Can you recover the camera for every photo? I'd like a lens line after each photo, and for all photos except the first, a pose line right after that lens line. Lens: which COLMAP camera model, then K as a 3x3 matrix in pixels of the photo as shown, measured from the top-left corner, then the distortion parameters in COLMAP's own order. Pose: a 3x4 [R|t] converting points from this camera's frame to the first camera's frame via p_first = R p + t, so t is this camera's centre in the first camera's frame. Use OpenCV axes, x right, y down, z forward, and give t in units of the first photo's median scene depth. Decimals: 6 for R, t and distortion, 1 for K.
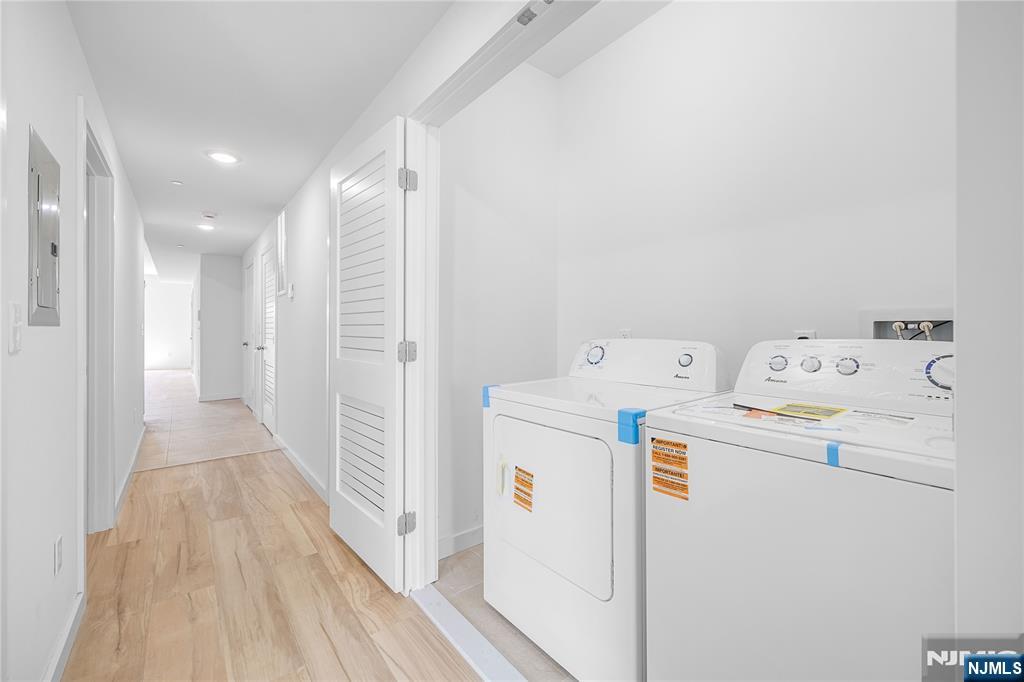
lens RADIAL K [[417.3, 0, 509.2], [0, 417.3, 336.2], [0, 0, 1]] dist [-0.000741, -0.000303]
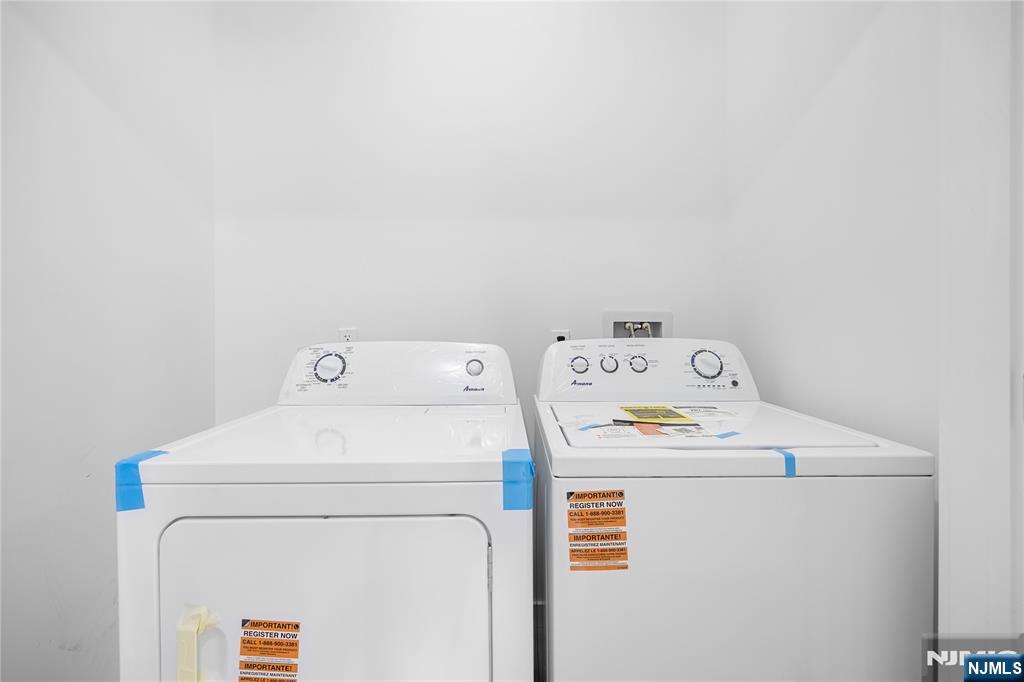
lens RADIAL K [[417.3, 0, 509.2], [0, 417.3, 336.2], [0, 0, 1]] dist [-0.000741, -0.000303]
pose [[0.614230, -0.012168, 0.789034, -0.209984], [0.010408, 0.999919, 0.007319, -0.008494], [-0.789059, 0.003717, 0.614306, 0.603646]]
